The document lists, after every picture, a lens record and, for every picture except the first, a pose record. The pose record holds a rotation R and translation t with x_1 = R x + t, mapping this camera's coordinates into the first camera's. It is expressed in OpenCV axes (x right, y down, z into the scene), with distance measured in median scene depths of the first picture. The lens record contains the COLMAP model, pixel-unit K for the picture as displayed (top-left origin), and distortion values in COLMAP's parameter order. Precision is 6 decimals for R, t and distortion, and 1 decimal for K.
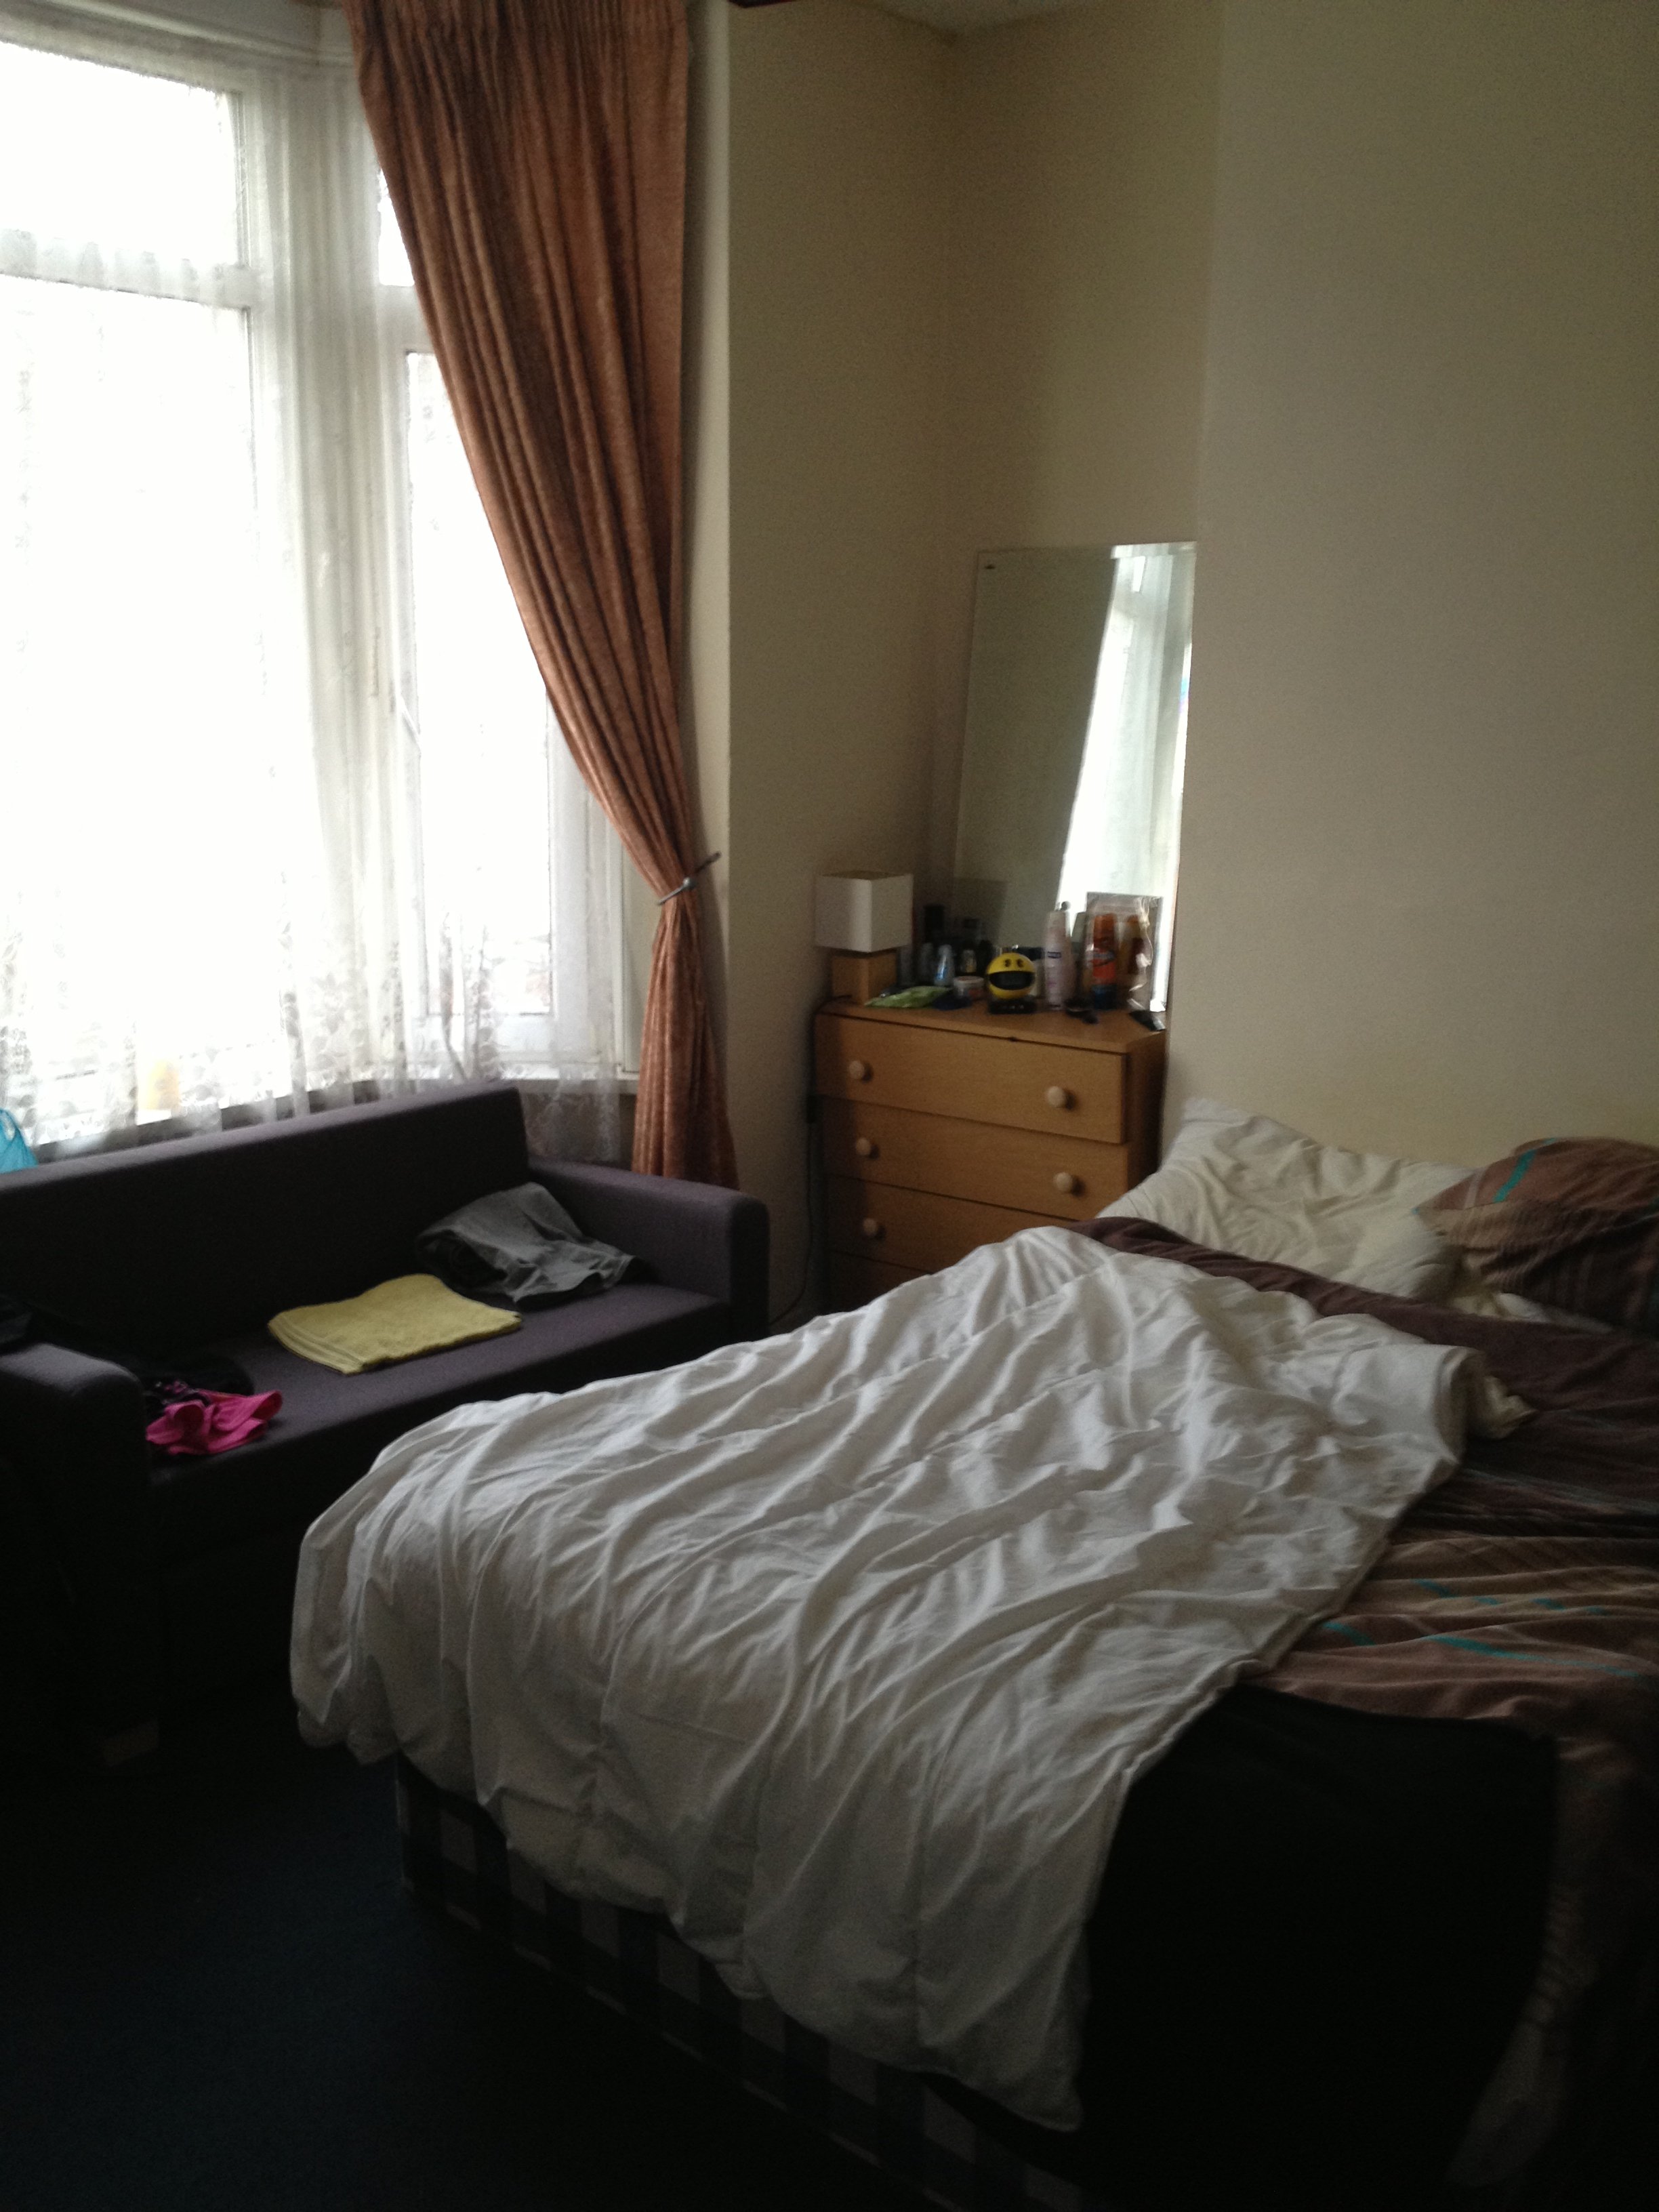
lens RADIAL K [[2162.7, 0, 831.7], [0, 2162.7, 1119.1], [0, 0, 1]] dist [0.138567, -0.308793]
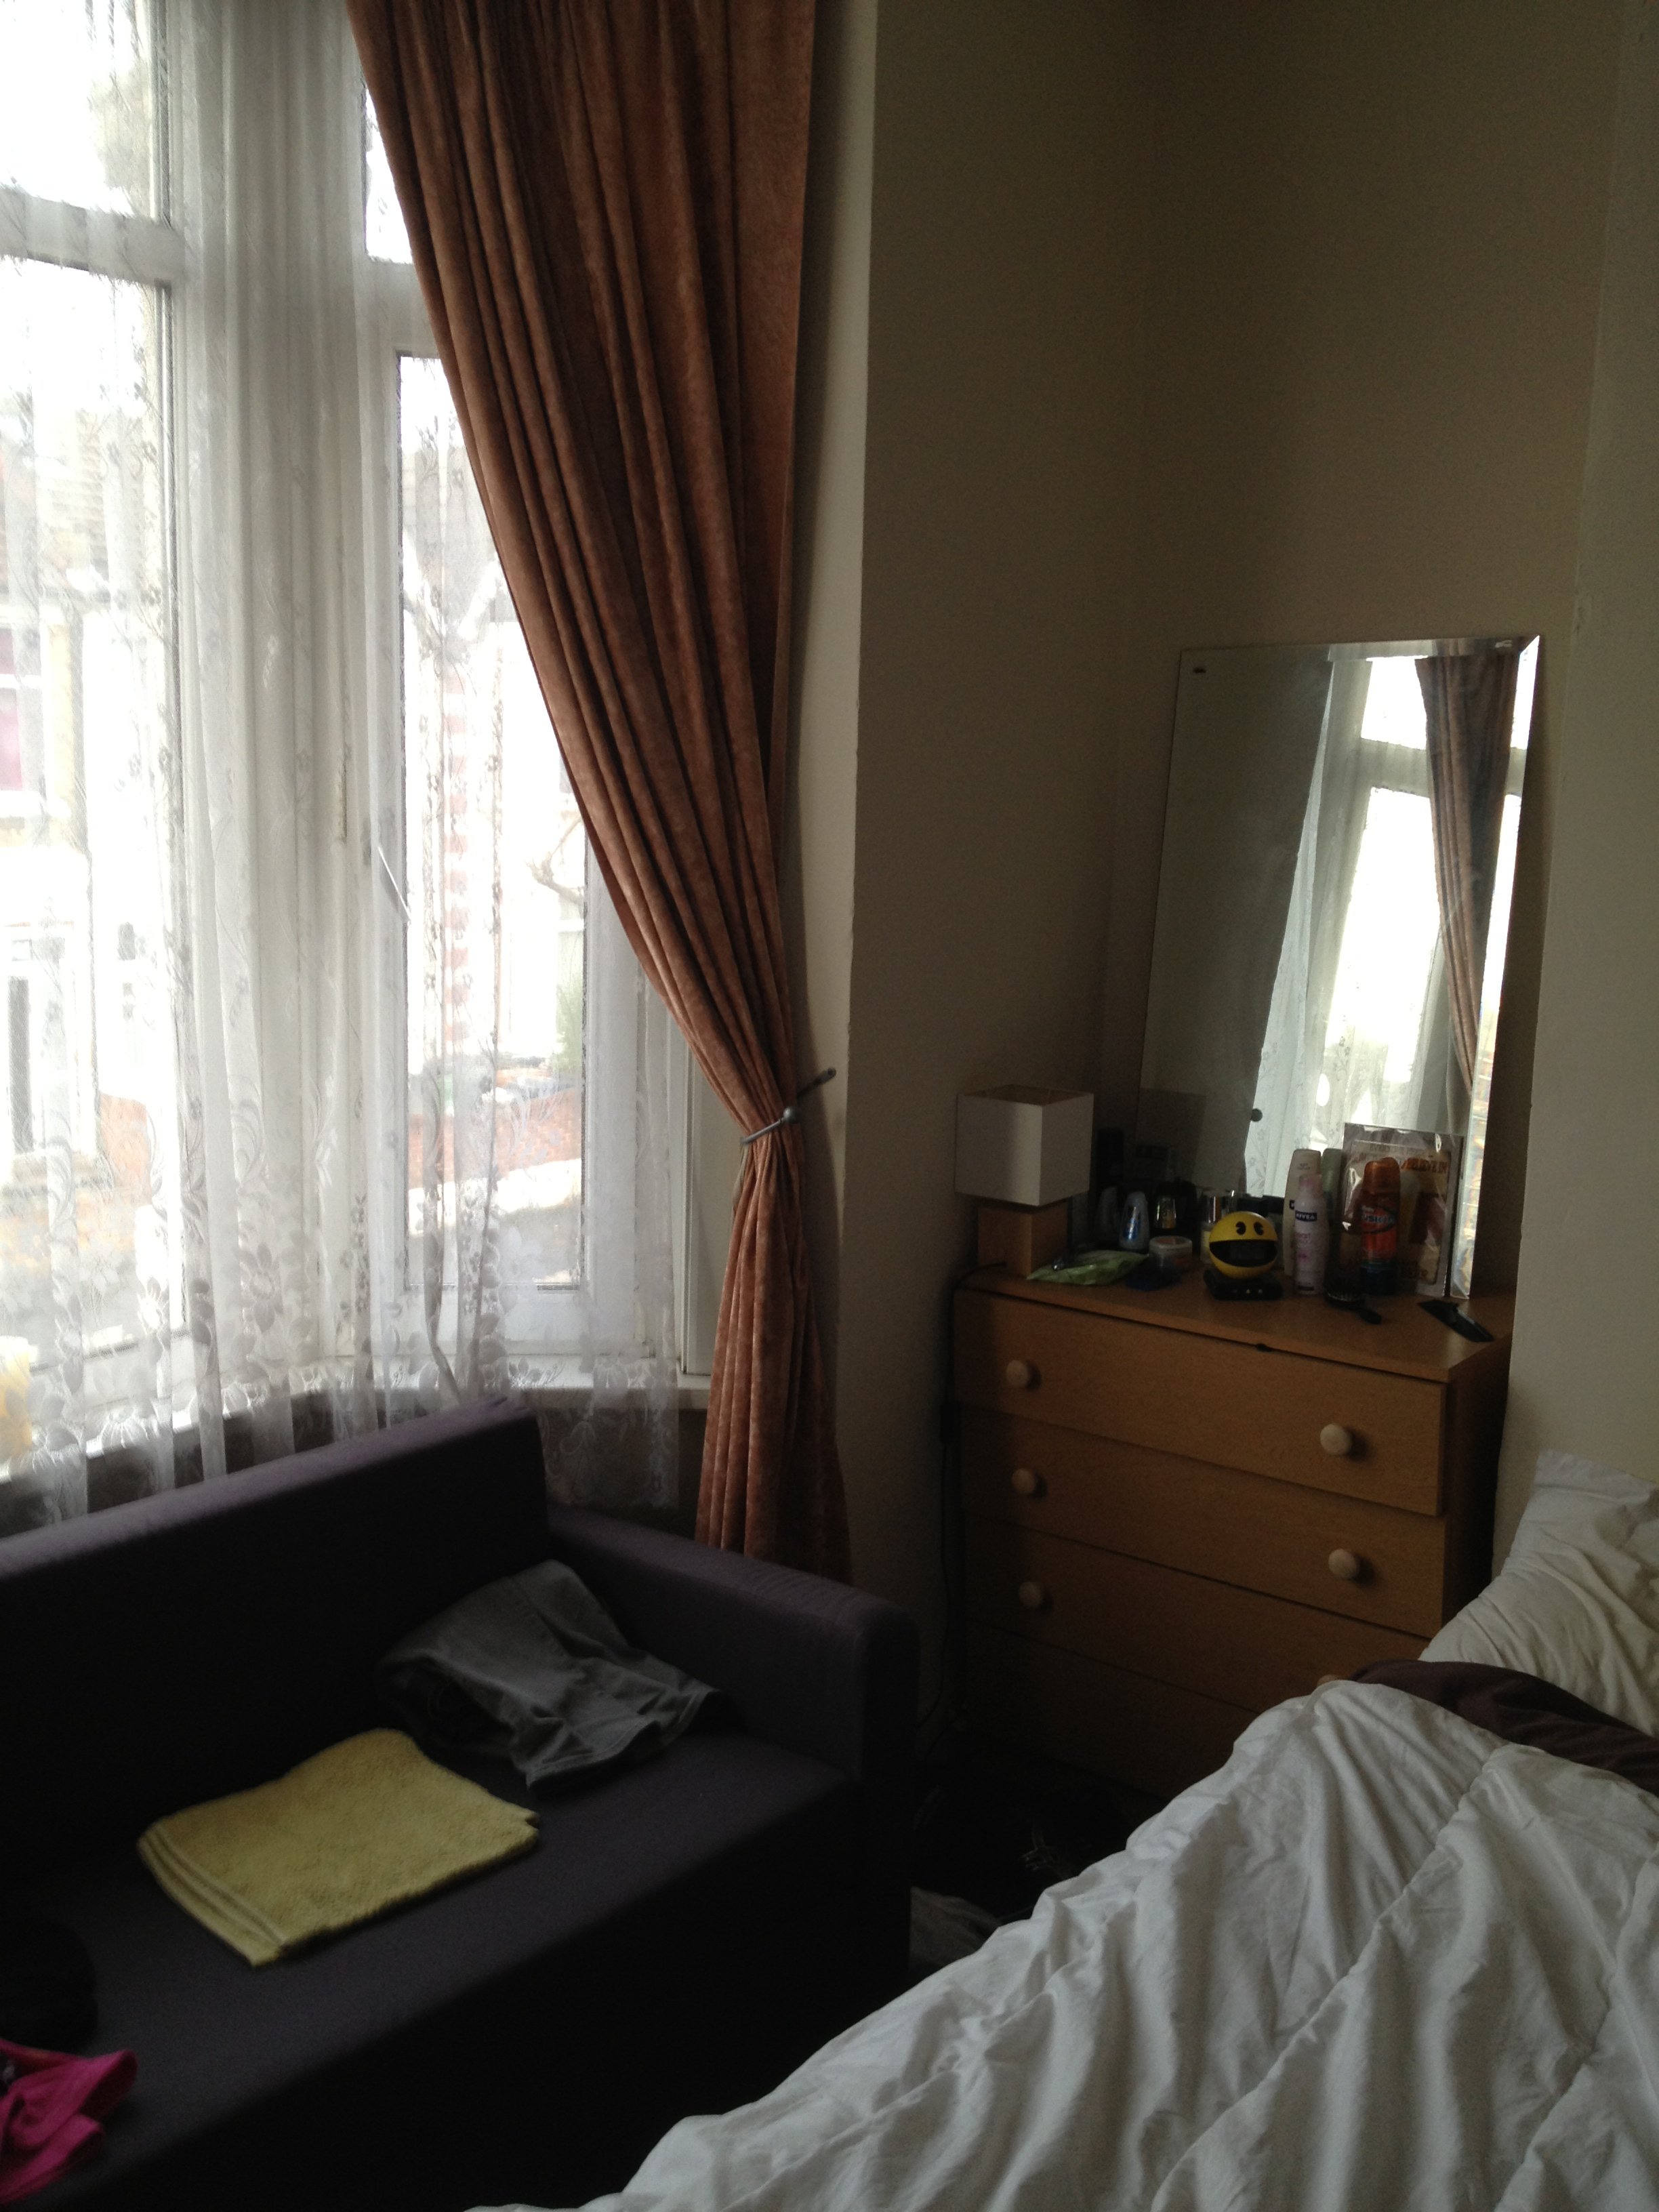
lens RADIAL K [[2256.8, 0, 829.5], [0, 2256.8, 1106.0], [0, 0, 1]] dist [0.163026, -0.376935]
pose [[0.999941, 0.010858, 0.000259, -0.055484], [-0.010818, 0.997827, -0.064993, -0.067102], [-0.000964, 0.064986, 0.997886, 0.293134]]
